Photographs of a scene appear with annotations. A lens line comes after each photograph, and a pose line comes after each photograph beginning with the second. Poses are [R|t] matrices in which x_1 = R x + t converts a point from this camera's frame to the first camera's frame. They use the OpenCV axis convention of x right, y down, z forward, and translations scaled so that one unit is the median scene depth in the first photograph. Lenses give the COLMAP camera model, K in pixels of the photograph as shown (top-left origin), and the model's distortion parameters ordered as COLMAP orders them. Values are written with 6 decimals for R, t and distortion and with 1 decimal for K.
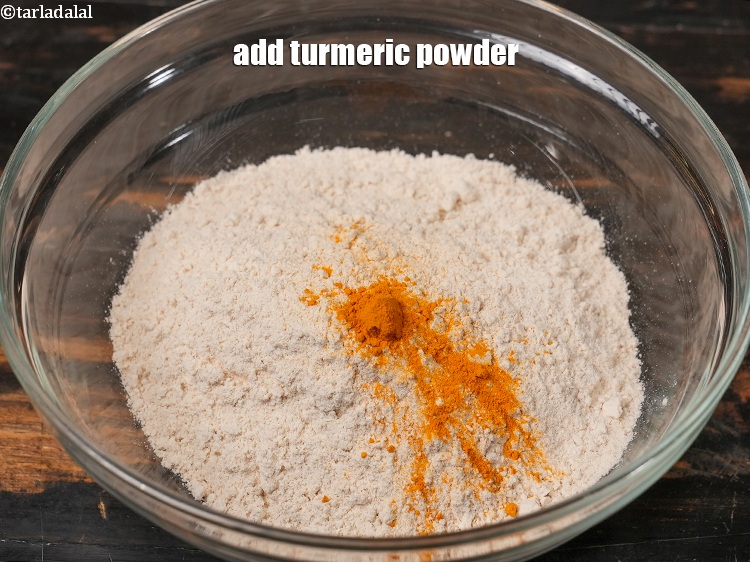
lens RADIAL K [[1728.0, 0, 389.1], [0, 1728.0, 282.6], [0, 0, 1]] dist [0.091726, 0.000000]
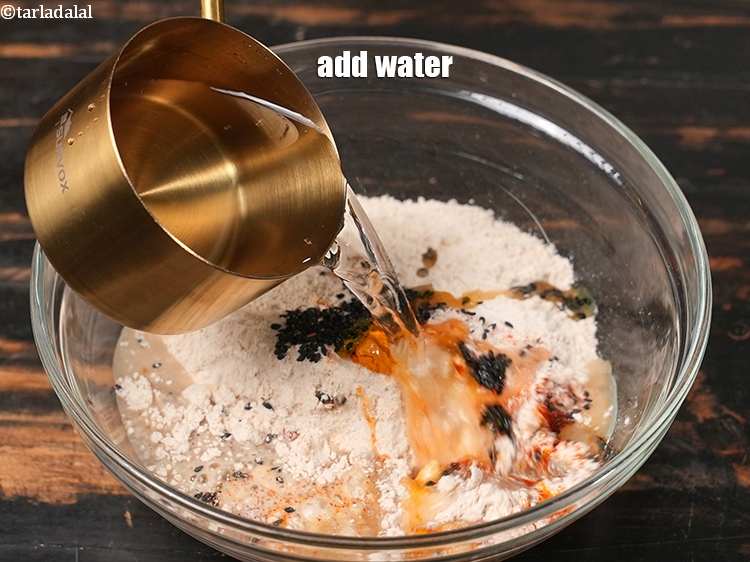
lens RADIAL K [[1735.4, 0, 322.9], [0, 1735.4, 281.5], [0, 0, 1]] dist [0.099801, 0.000000]
pose [[0.999560, -0.005170, -0.029213, -0.004516], [0.004670, 0.999842, -0.017141, -0.003247], [0.029297, 0.016997, 0.999426, -0.129763]]
